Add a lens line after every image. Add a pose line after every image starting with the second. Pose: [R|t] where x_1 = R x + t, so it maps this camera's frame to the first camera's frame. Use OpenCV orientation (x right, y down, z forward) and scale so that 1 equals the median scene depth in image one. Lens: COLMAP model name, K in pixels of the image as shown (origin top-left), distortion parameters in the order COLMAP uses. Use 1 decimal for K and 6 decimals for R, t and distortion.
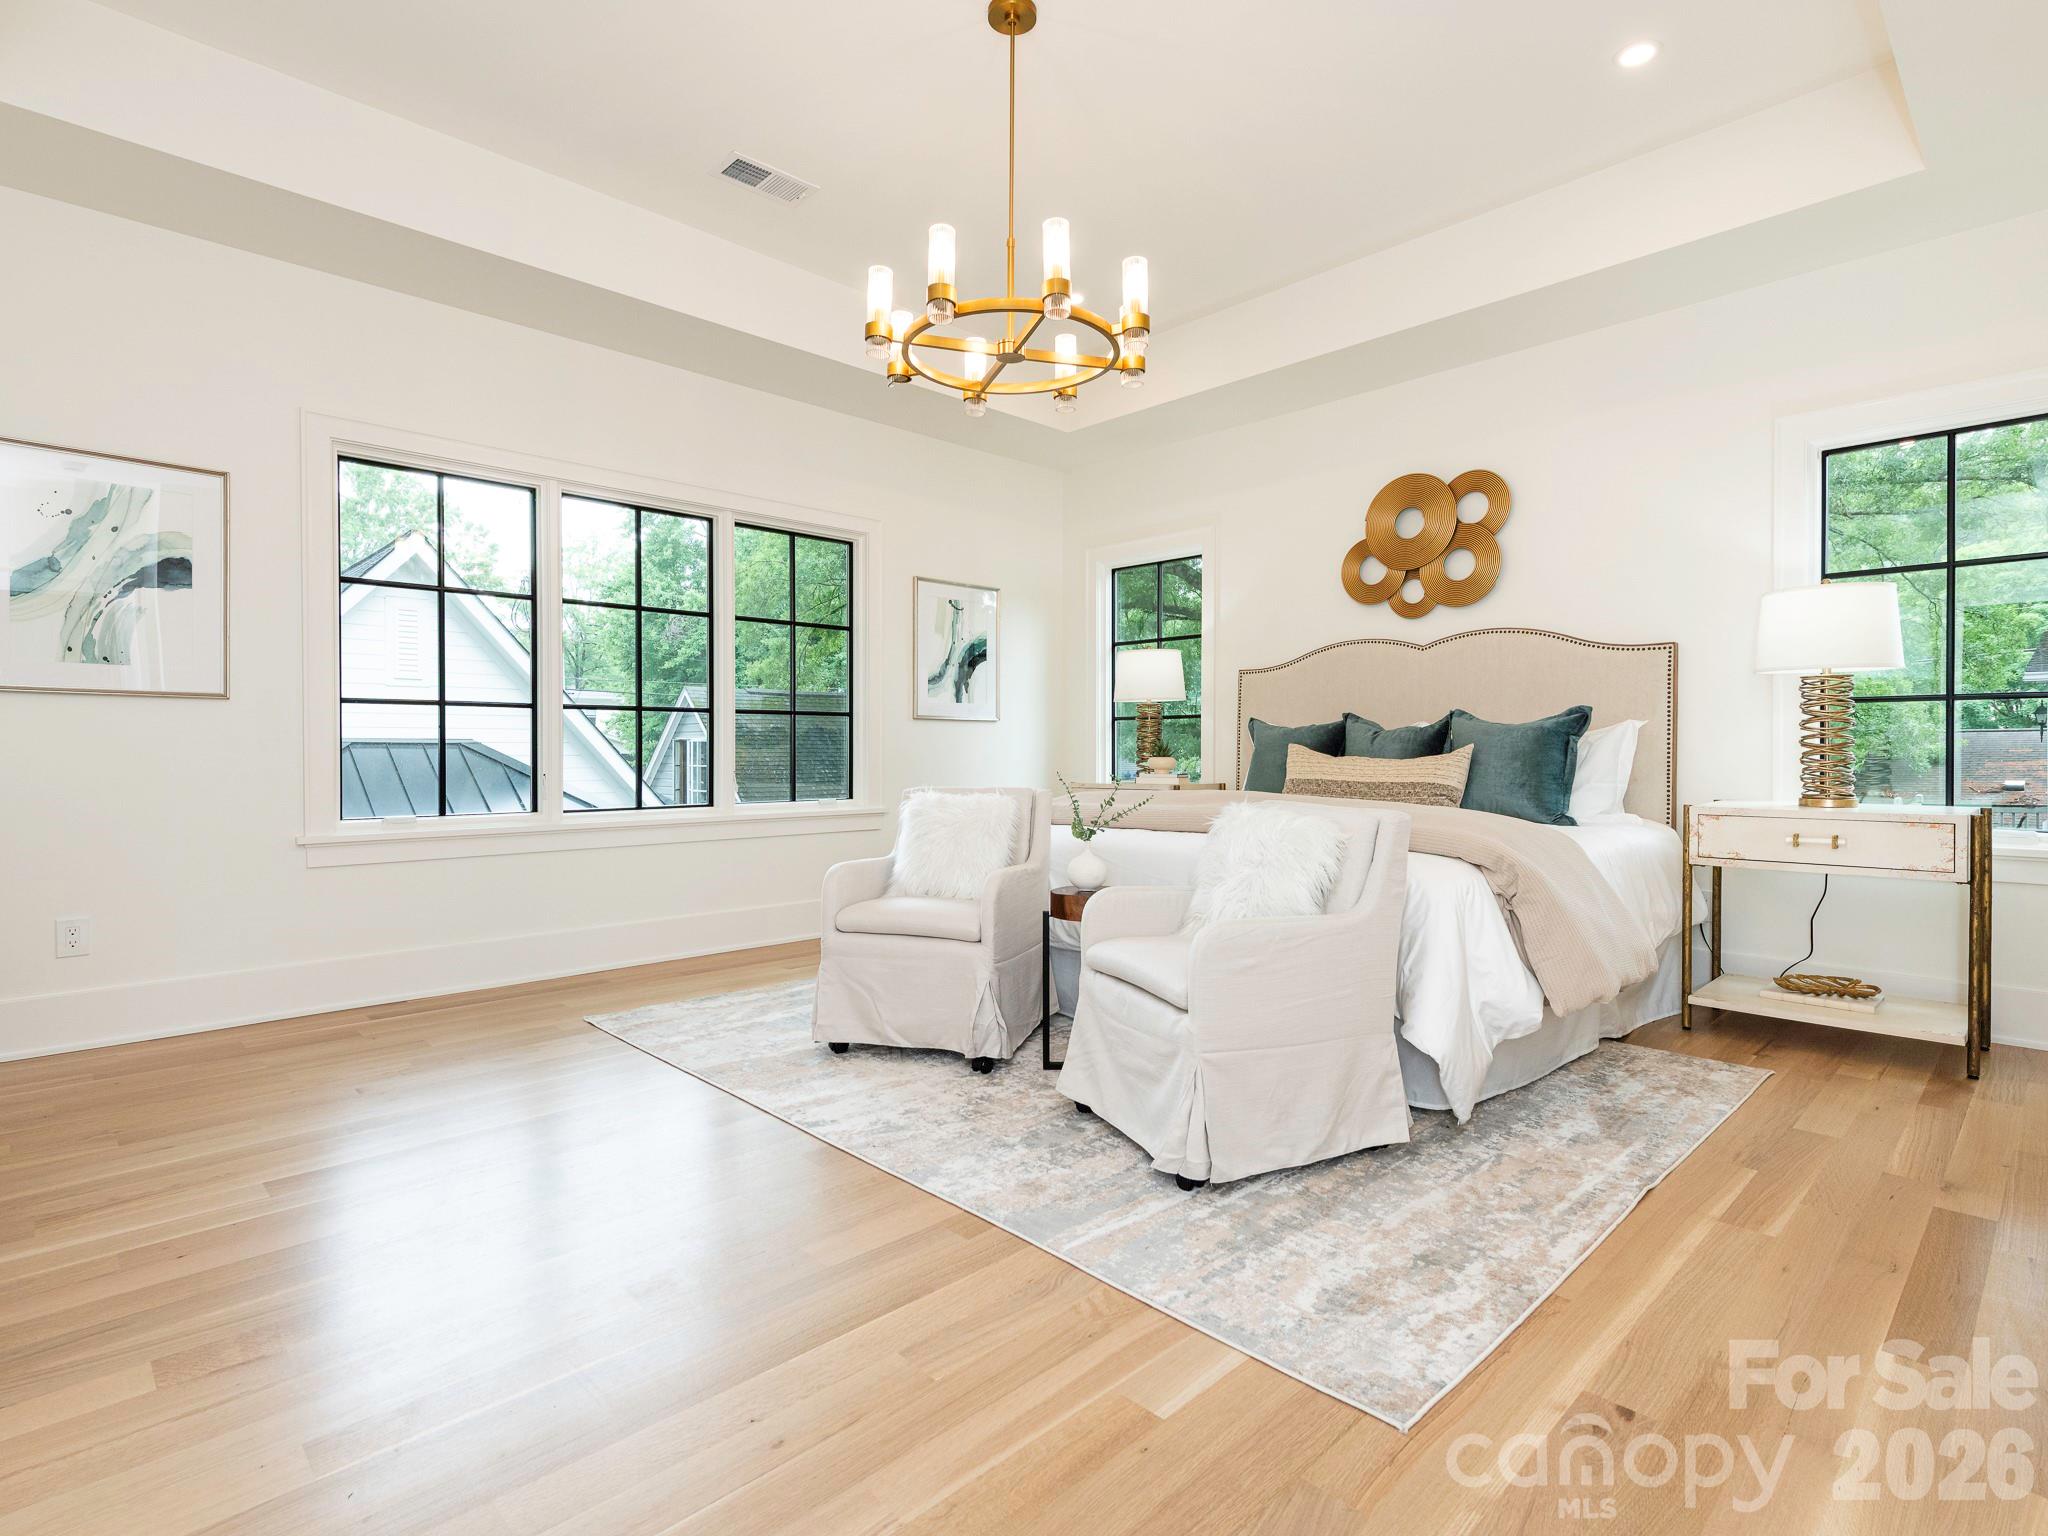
lens RADIAL K [[1023.6, 0, 983.8], [0, 1023.6, 755.3], [0, 0, 1]] dist [0.002992, 0.000217]
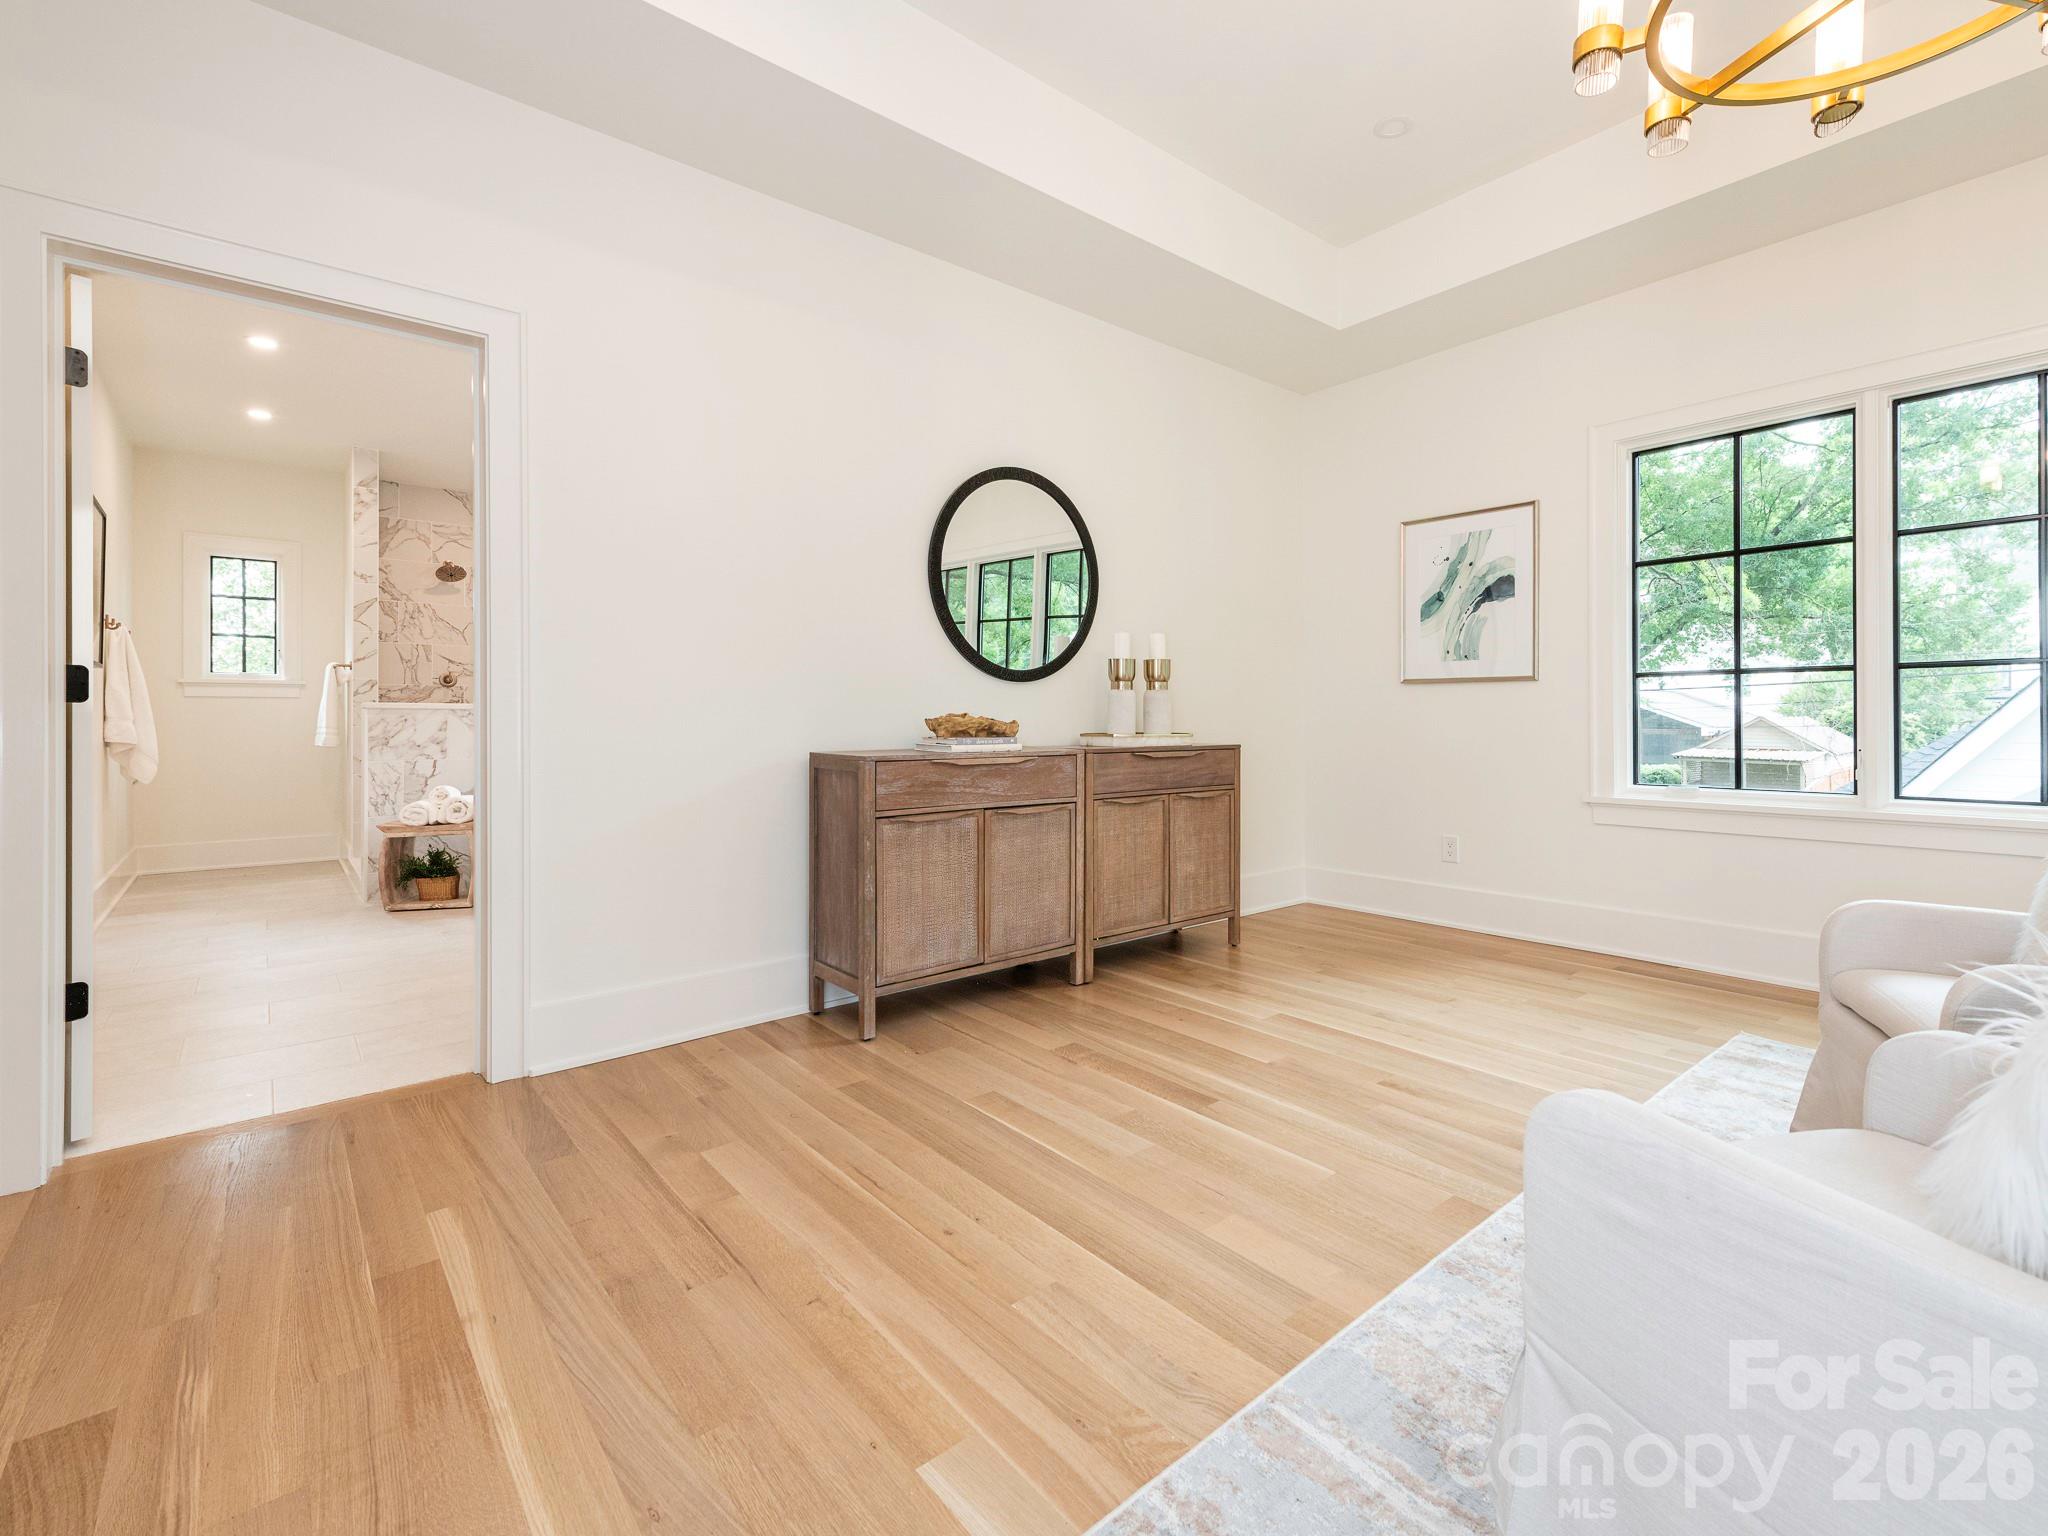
lens RADIAL K [[926.9, 0, 1100.5], [0, 926.9, 719.1], [0, 0, 1]] dist [0.026133, 0.000109]
pose [[-0.018335, -0.000106, -0.999832, 0.442442], [-0.002243, 0.999997, -0.000065, -0.006421], [0.999829, 0.002242, -0.018335, 0.518205]]
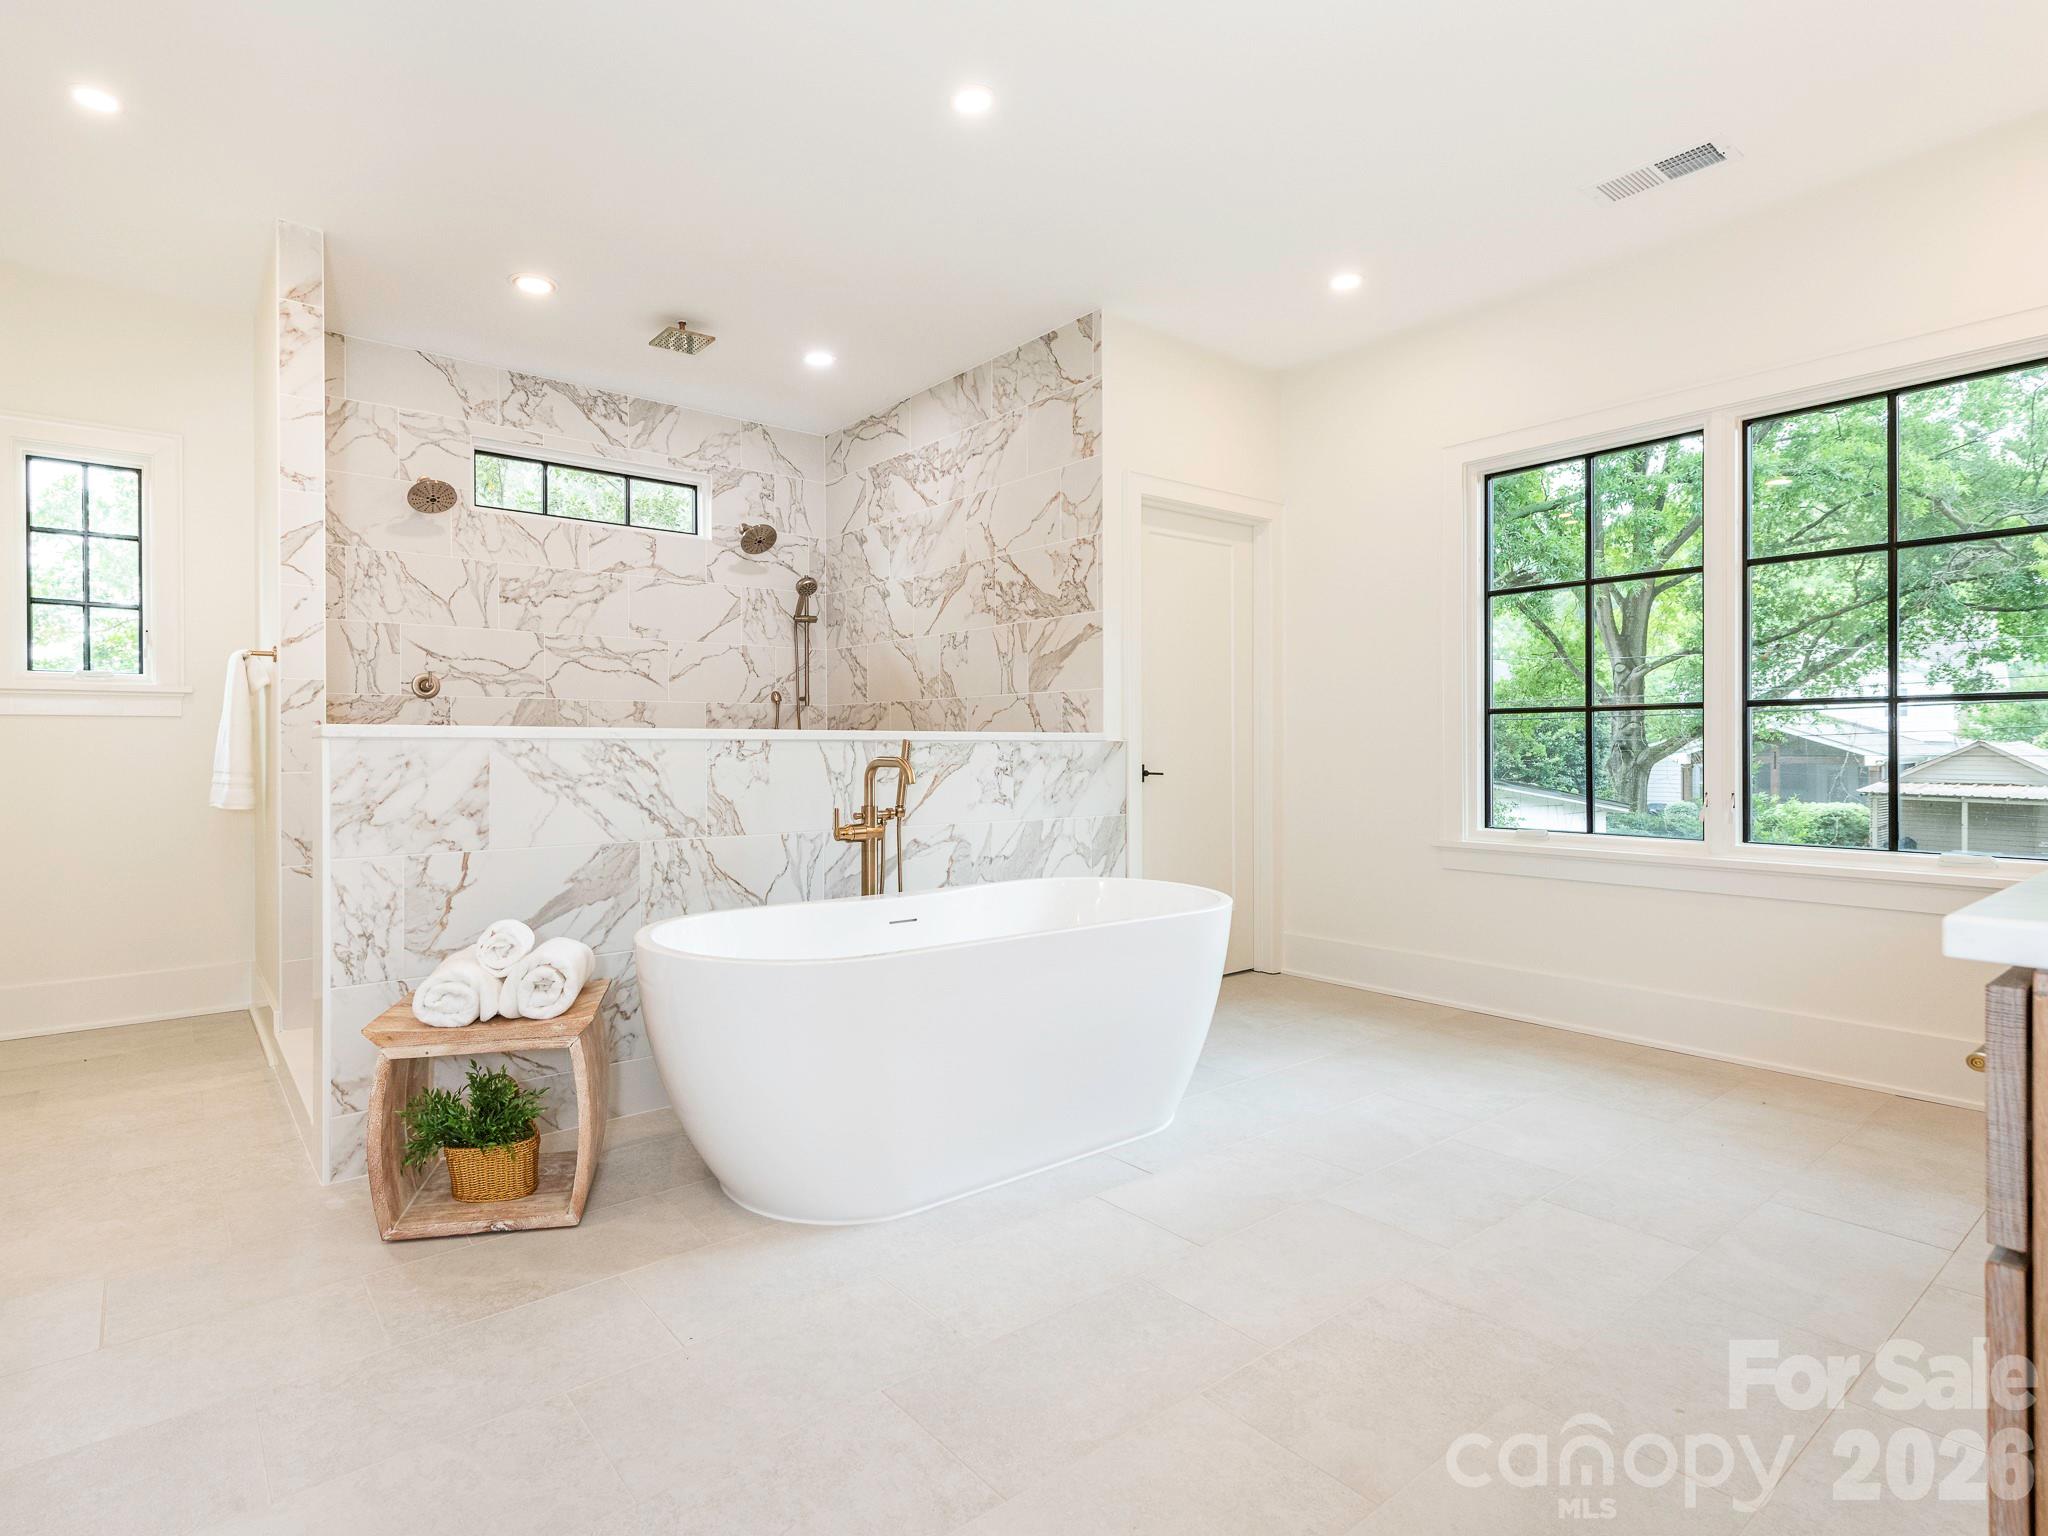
lens RADIAL K [[1023.6, 0, 983.8], [0, 1023.6, 755.3], [0, 0, 1]] dist [0.002992, 0.000217]
pose [[-0.061143, 0.010353, -0.998075, 0.377771], [-0.001072, 0.999945, 0.010438, -0.007230], [0.998128, 0.001708, -0.061128, 0.461679]]
